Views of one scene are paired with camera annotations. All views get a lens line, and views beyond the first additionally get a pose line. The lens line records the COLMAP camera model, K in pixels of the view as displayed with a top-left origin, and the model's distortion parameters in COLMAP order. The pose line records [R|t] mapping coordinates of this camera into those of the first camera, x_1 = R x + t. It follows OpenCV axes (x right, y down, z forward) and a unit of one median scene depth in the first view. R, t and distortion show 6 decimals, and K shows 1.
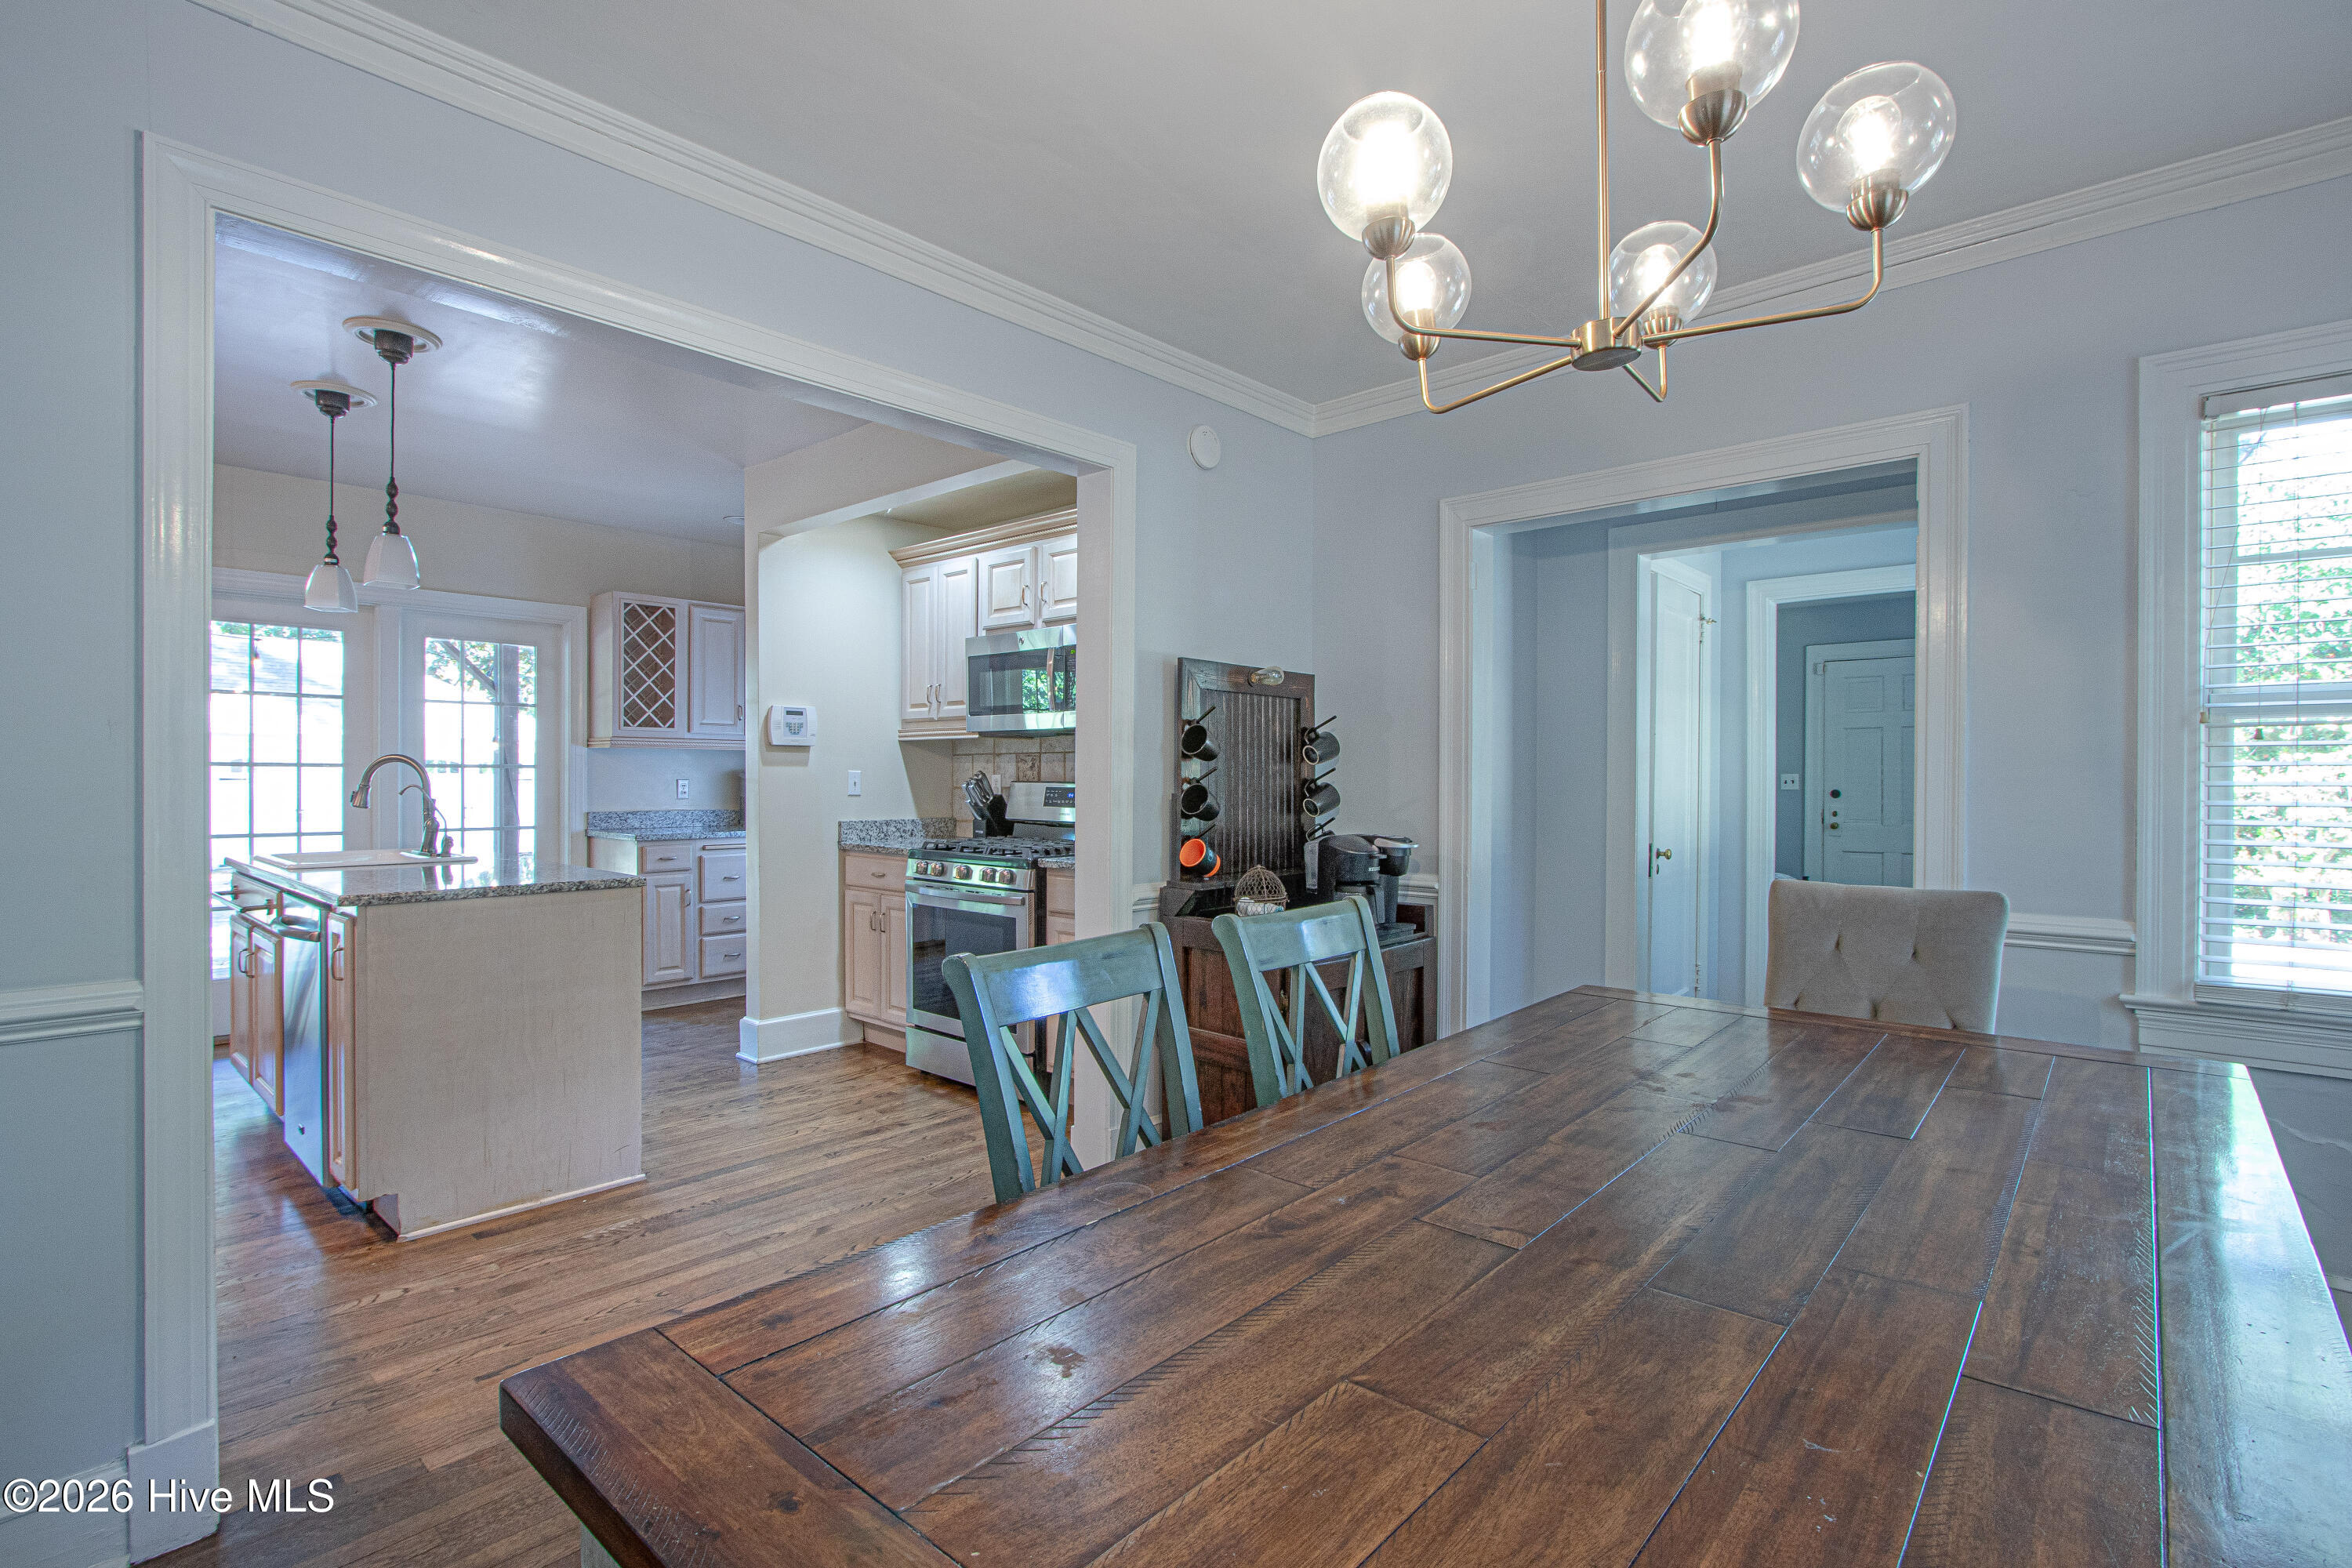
lens RADIAL K [[1120.1, 0, 1125.8], [0, 1120.1, 787.4], [0, 0, 1]] dist [-0.015417, 0.001688]
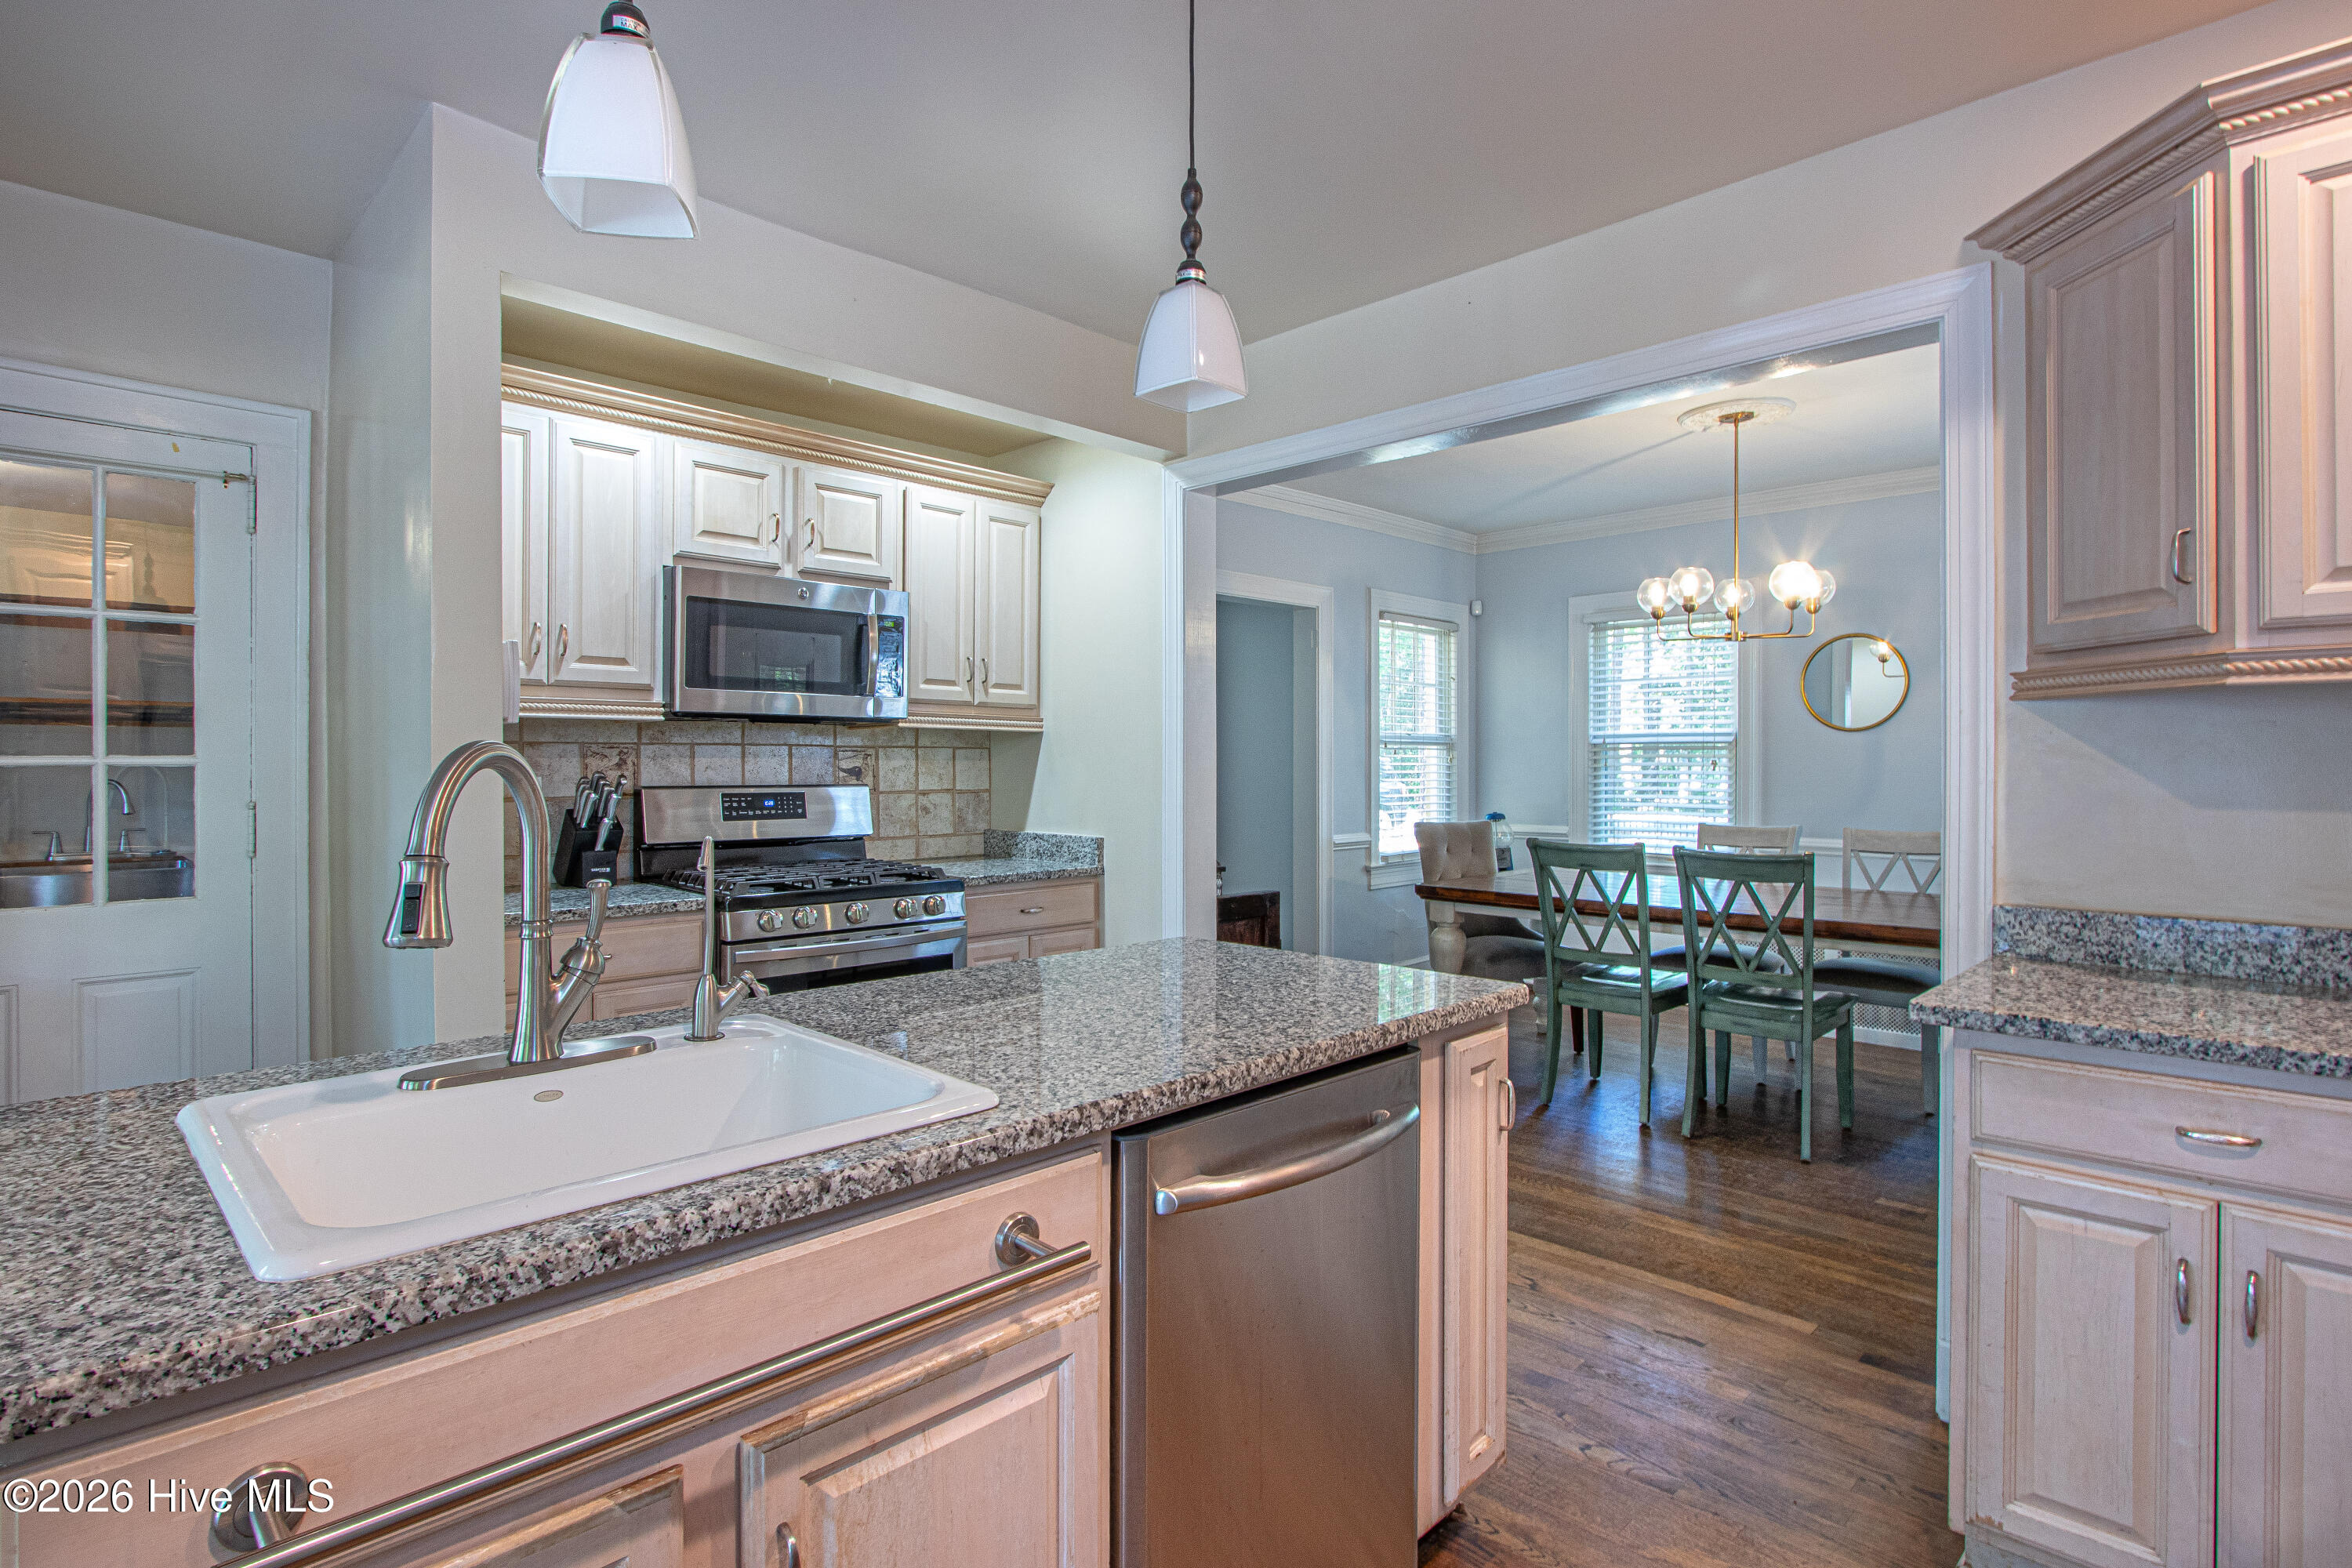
lens RADIAL K [[1209.5, 0, 1186.6], [0, 1209.5, 756.2], [0, 0, 1]] dist [-0.002170, 0.000162]
pose [[0.010617, 0.001583, 0.999942, -0.795572], [0.010404, 0.999944, -0.001693, -0.018895], [-0.999890, 0.010422, 0.010600, 0.671620]]
